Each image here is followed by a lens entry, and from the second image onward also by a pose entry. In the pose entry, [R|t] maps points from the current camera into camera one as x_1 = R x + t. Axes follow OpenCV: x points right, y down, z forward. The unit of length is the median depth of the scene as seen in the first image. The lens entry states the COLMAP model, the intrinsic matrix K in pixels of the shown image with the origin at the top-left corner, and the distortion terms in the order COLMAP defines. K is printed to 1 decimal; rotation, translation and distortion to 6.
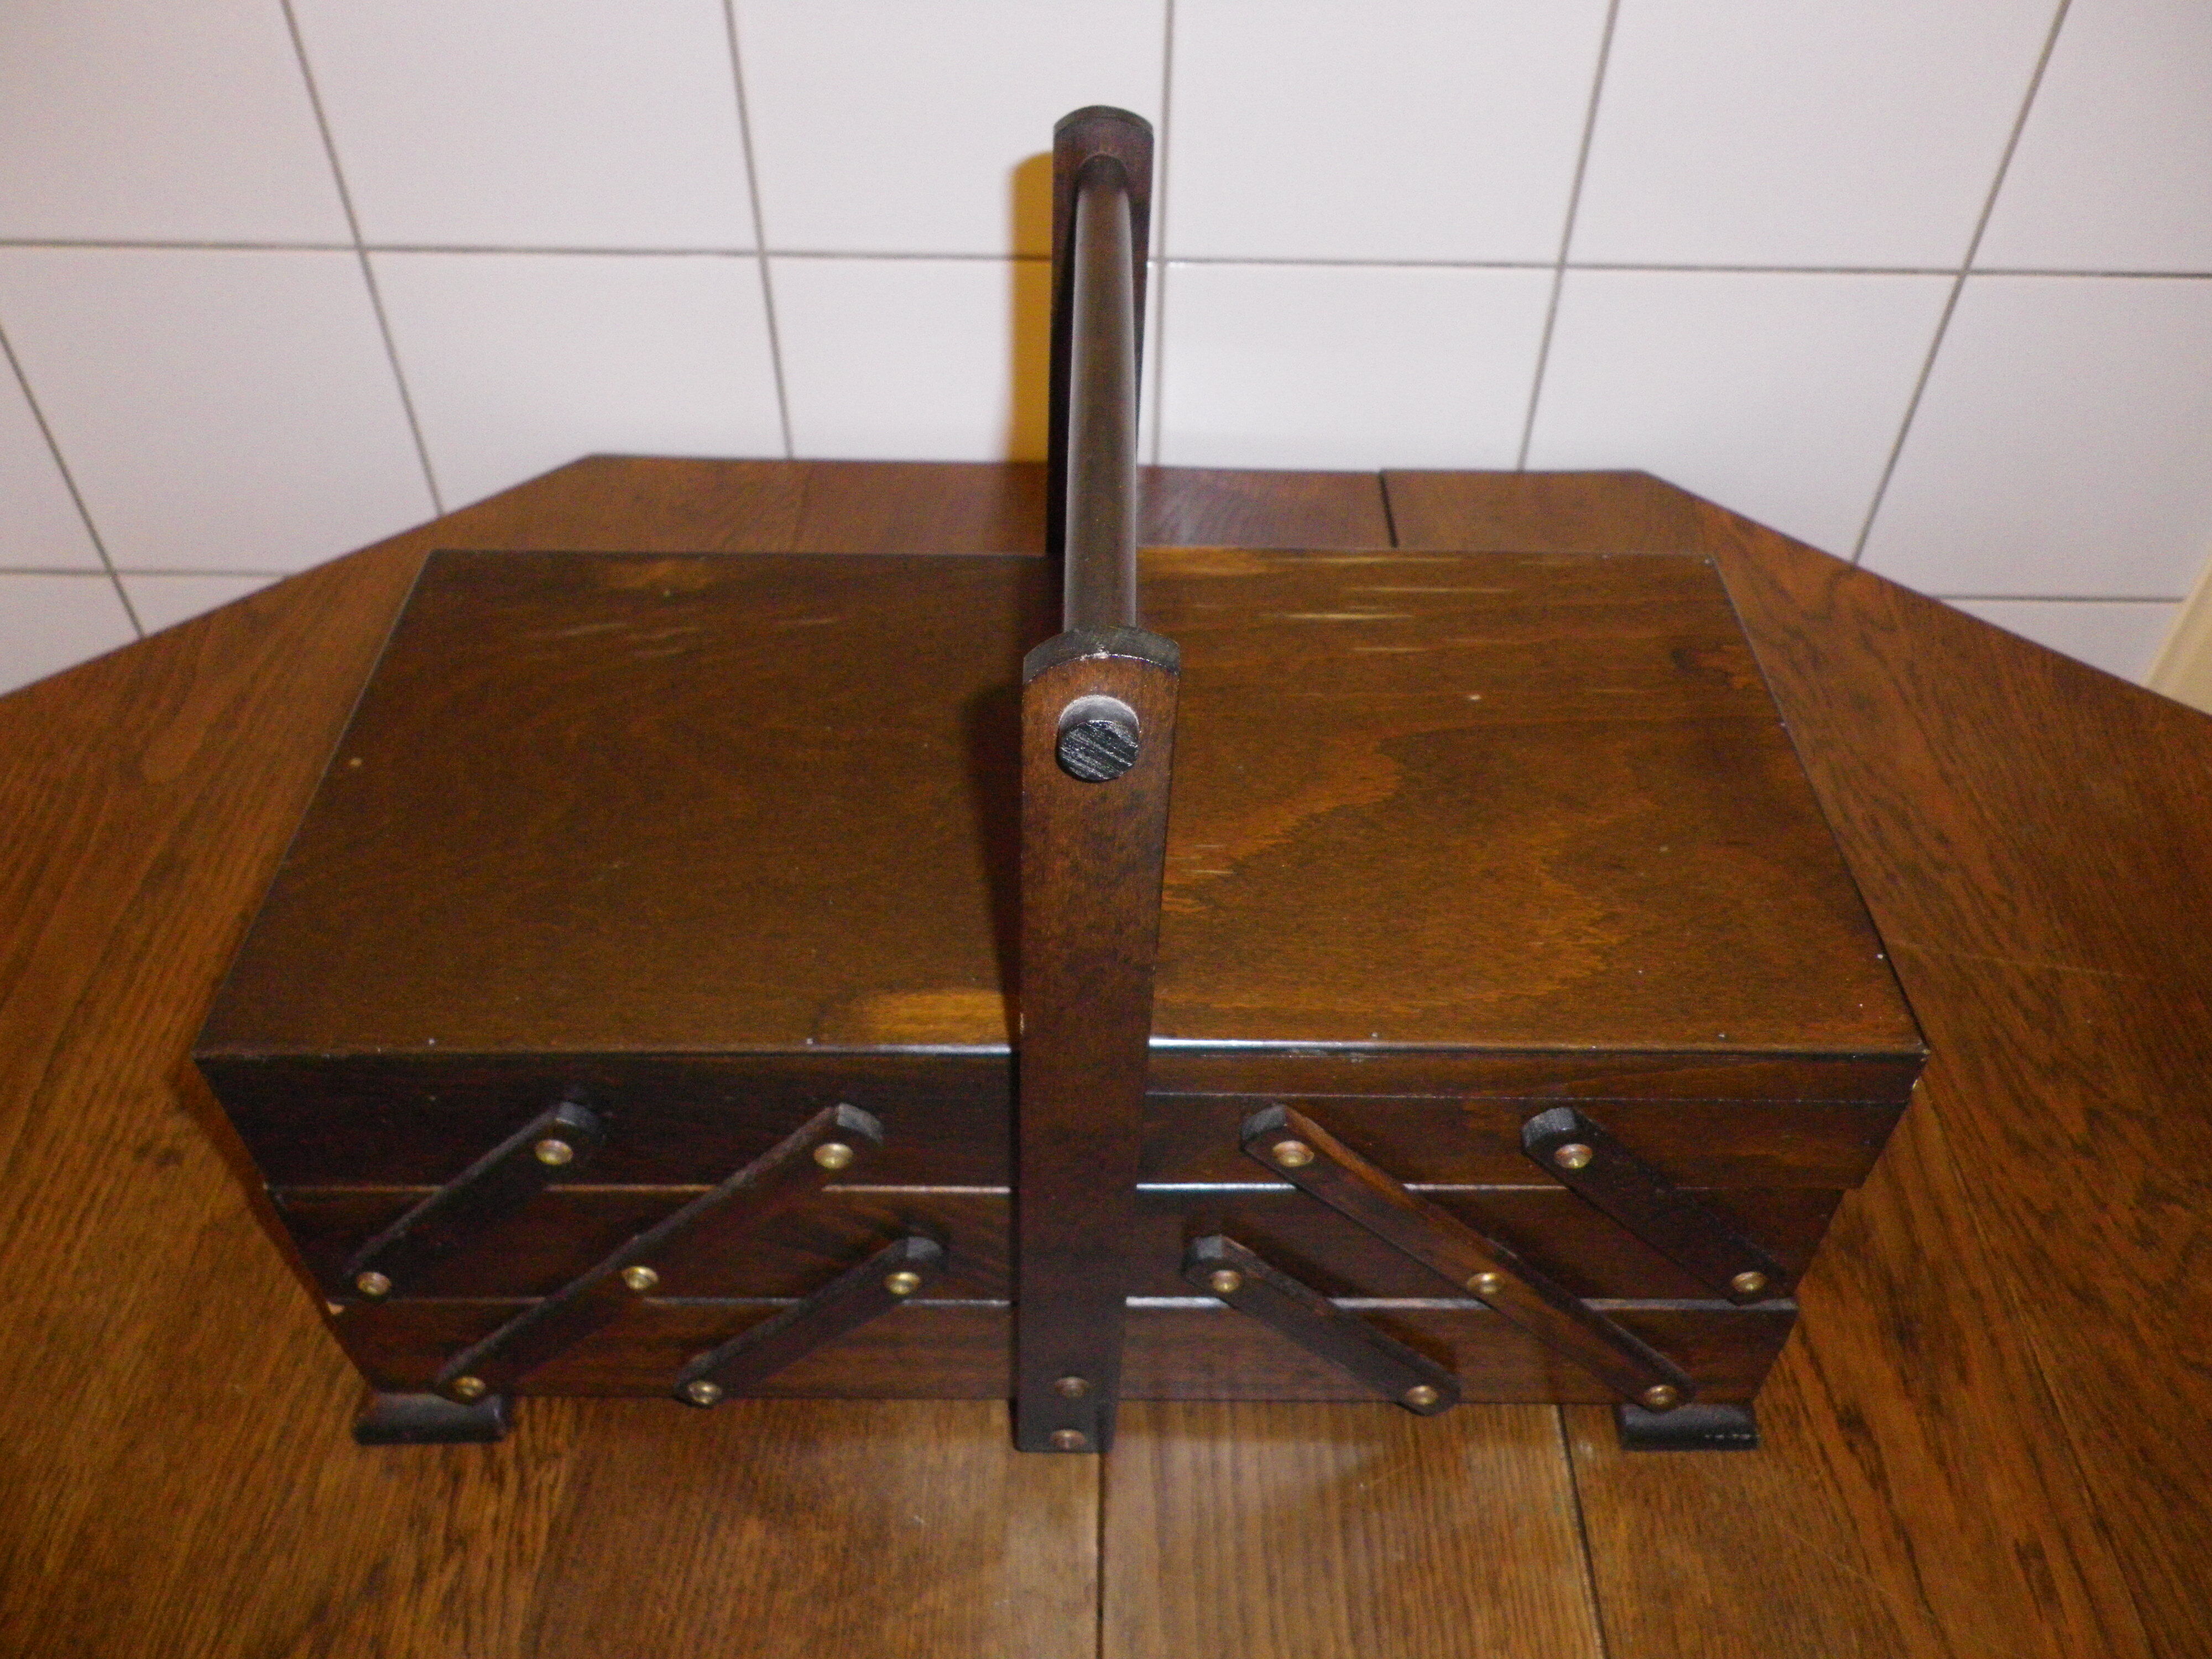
lens RADIAL K [[1725.4, 0, 1108.8], [0, 1725.4, 827.1], [0, 0, 1]] dist [0.013995, -0.006561]
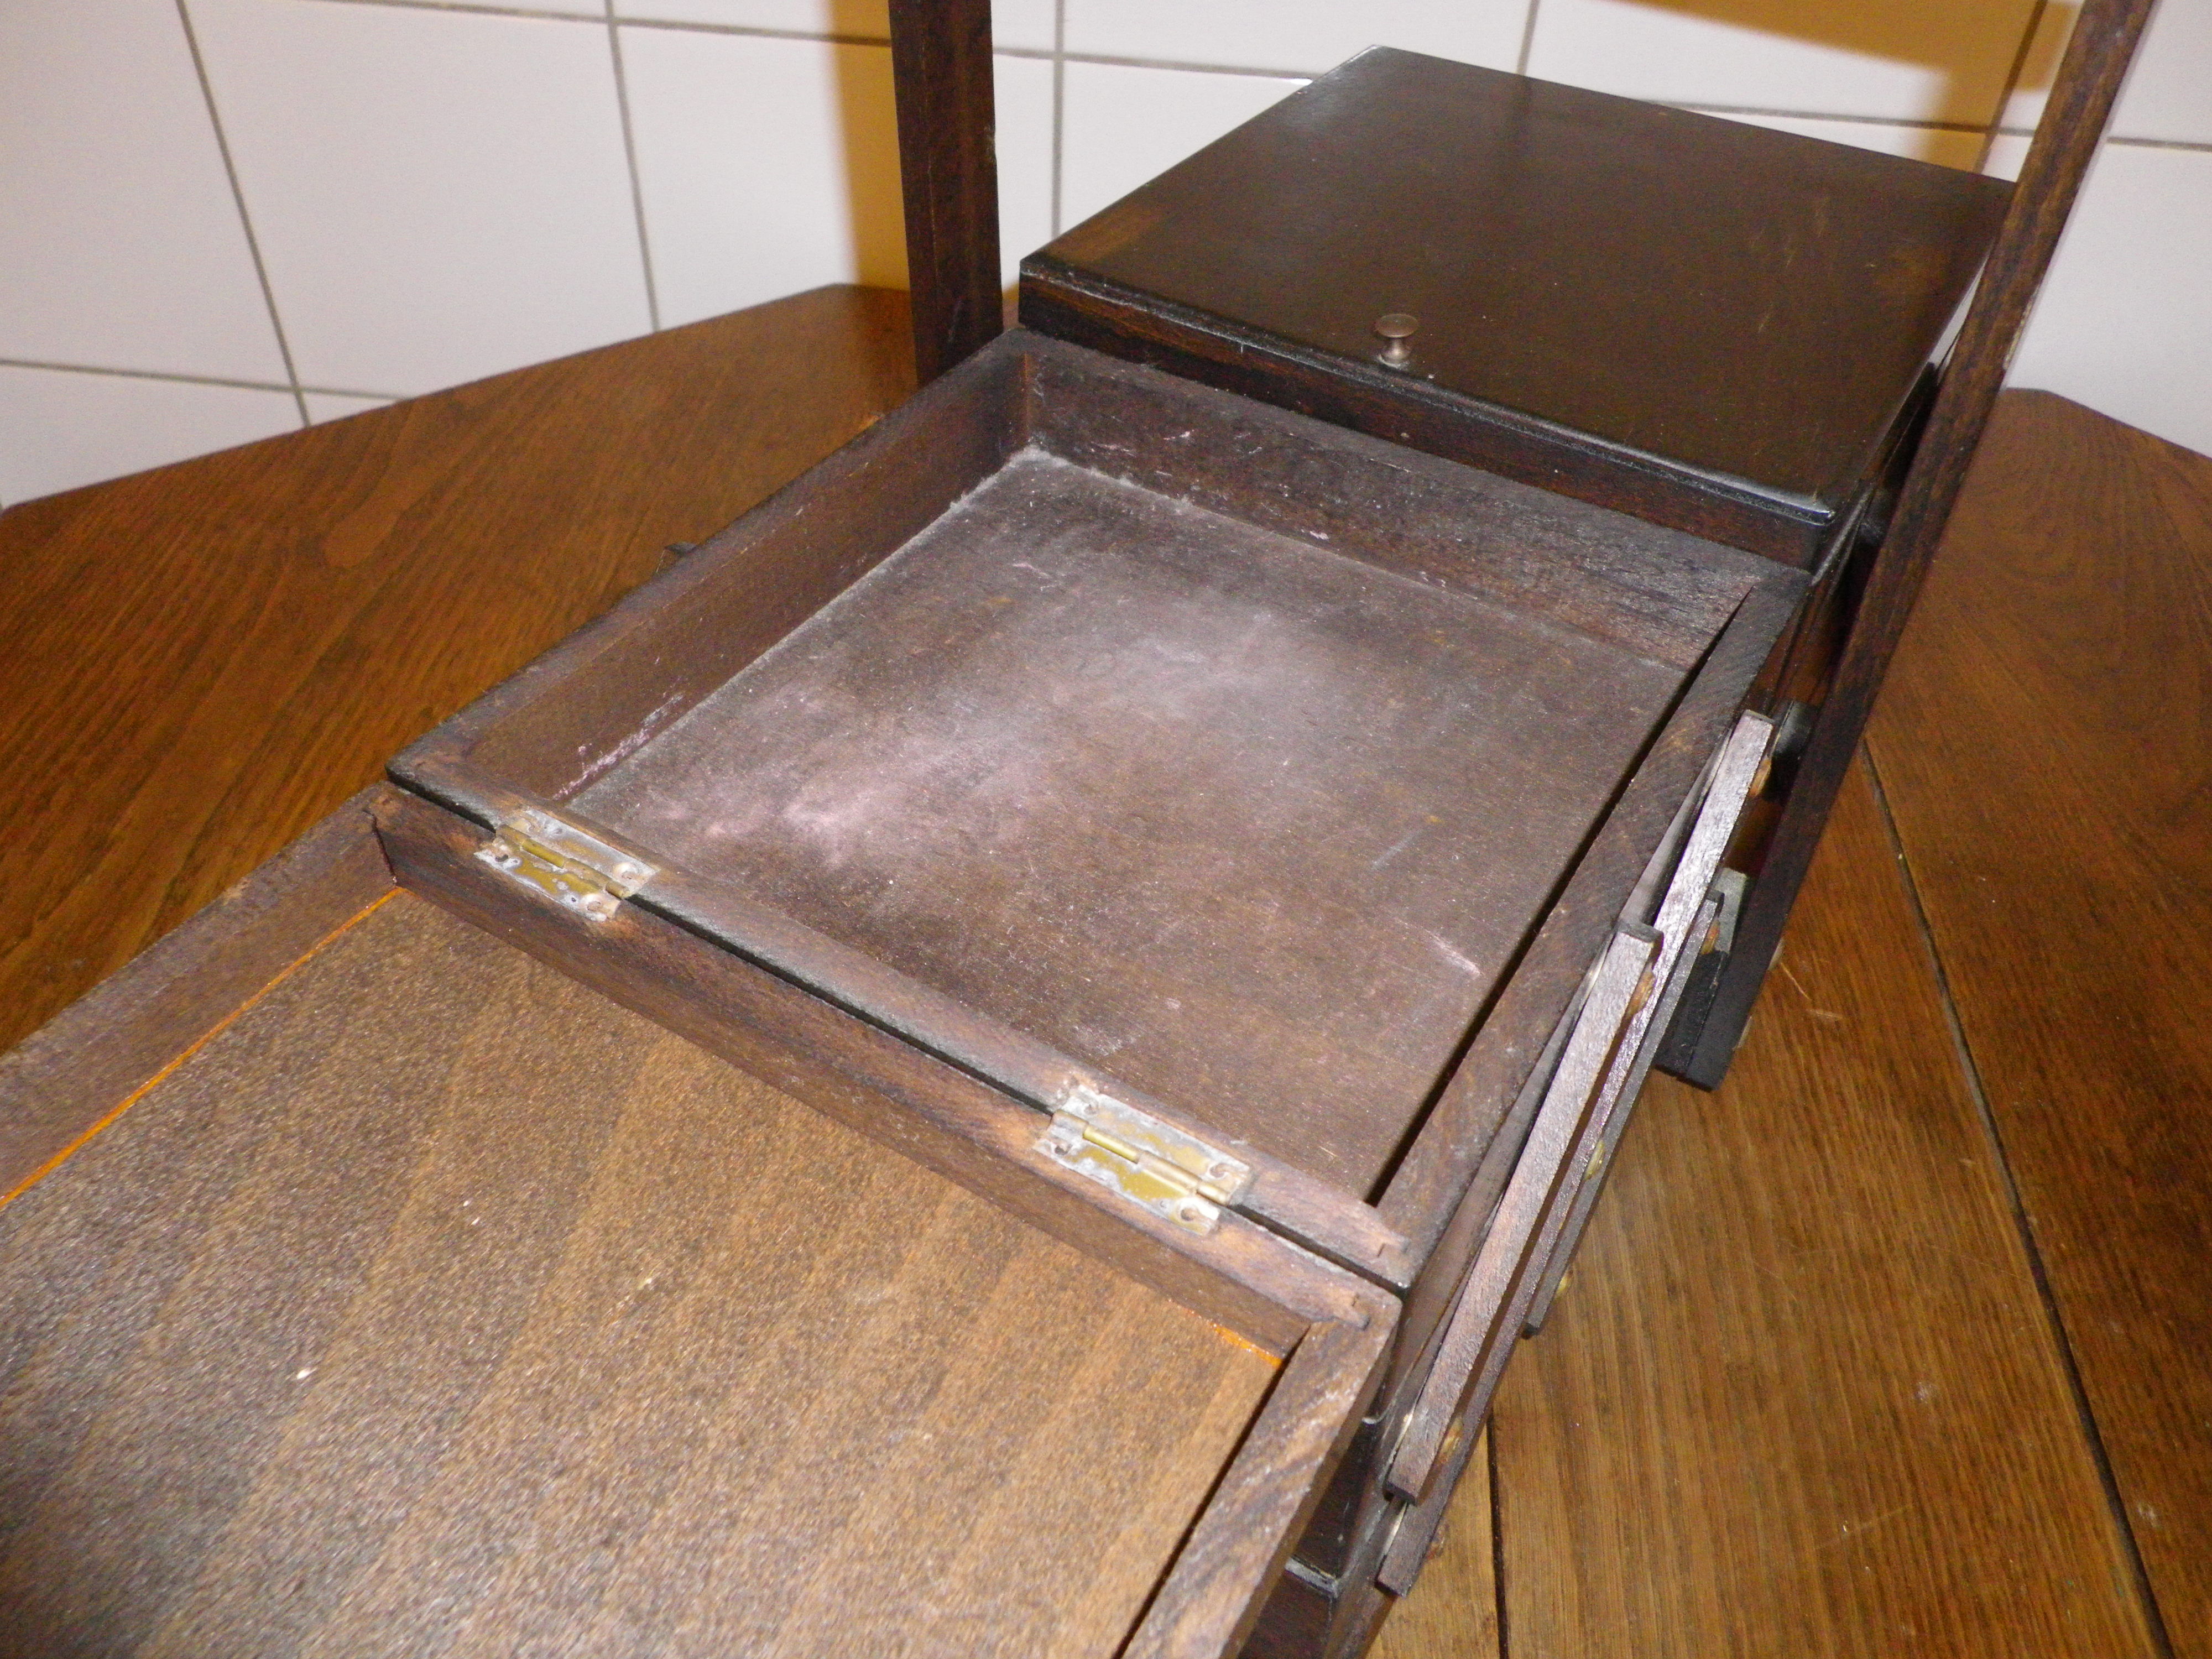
lens RADIAL K [[1725.4, 0, 1105.4], [0, 1725.4, 824.9], [0, 0, 1]] dist [0.013995, -0.006561]
pose [[0.994475, 0.089296, -0.055179, -0.154464], [-0.090869, 0.995506, -0.026672, 0.127132], [0.052549, 0.031539, 0.998120, 0.227924]]
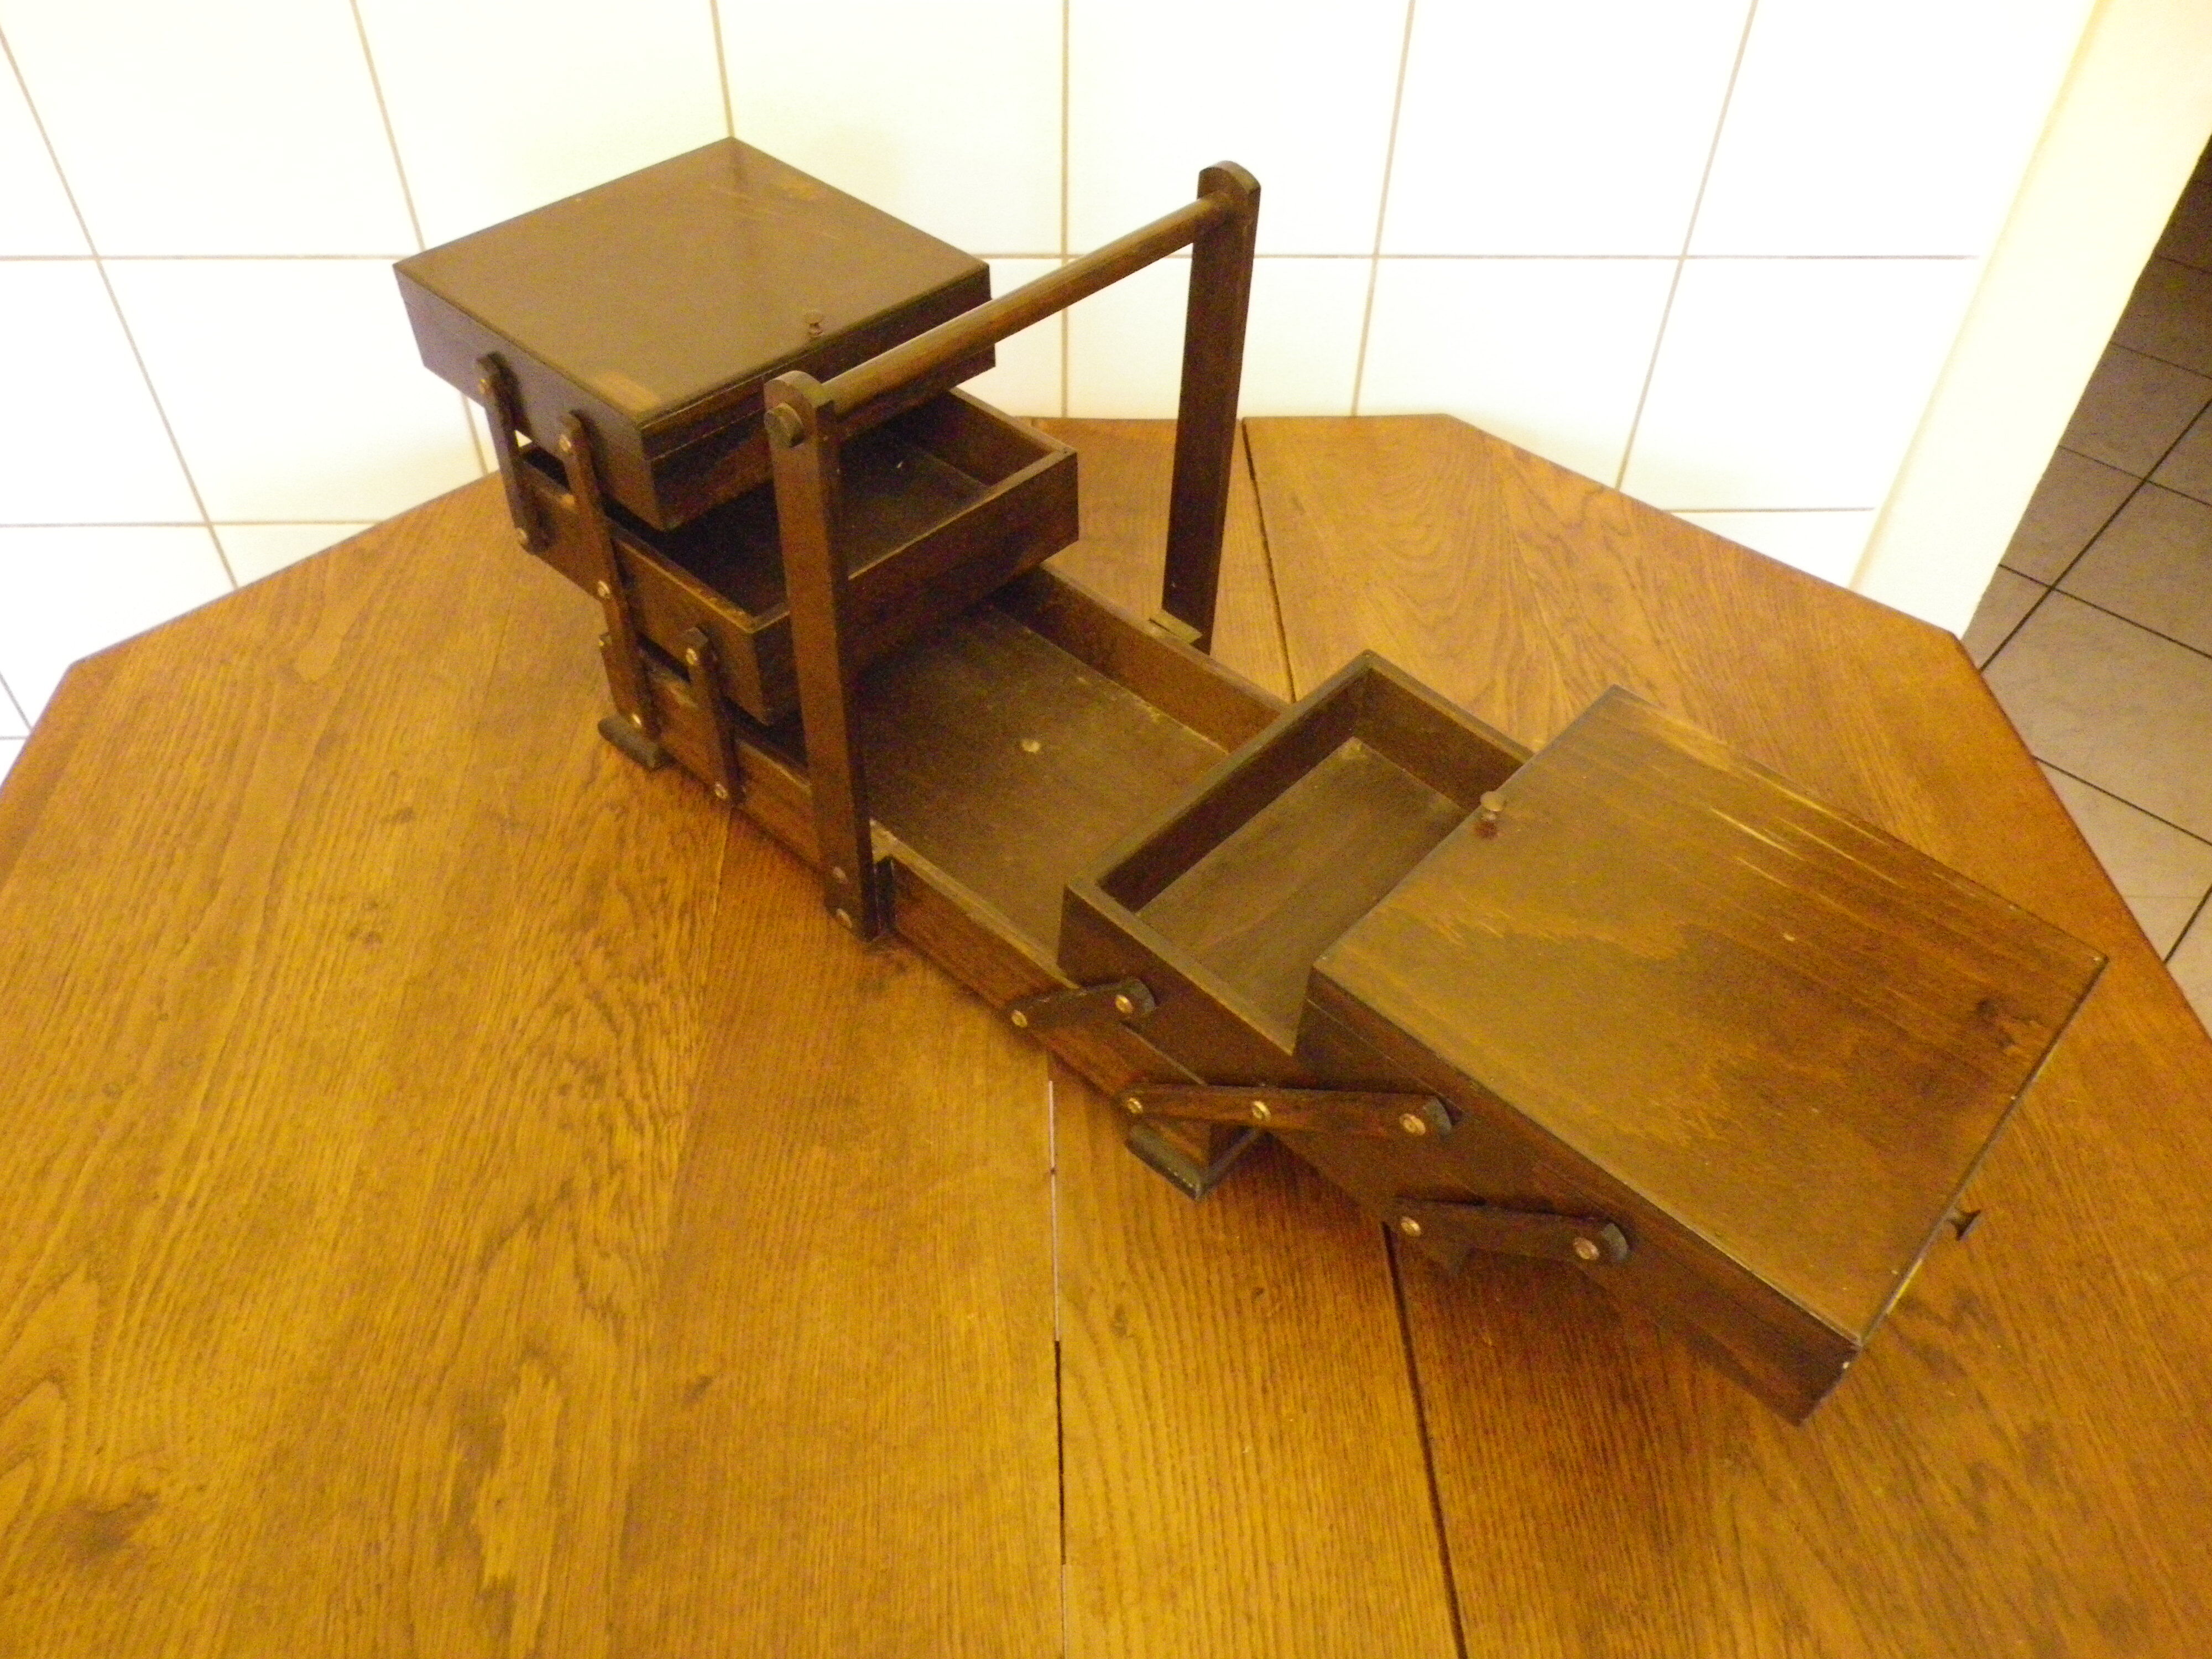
lens RADIAL K [[1725.4, 0, 1107.2], [0, 1725.4, 823.4], [0, 0, 1]] dist [0.013995, -0.006561]
pose [[0.998431, -0.030219, 0.047134, -0.018272], [0.028711, 0.999064, 0.032362, 0.080840], [-0.048068, -0.030958, 0.998364, -0.469910]]
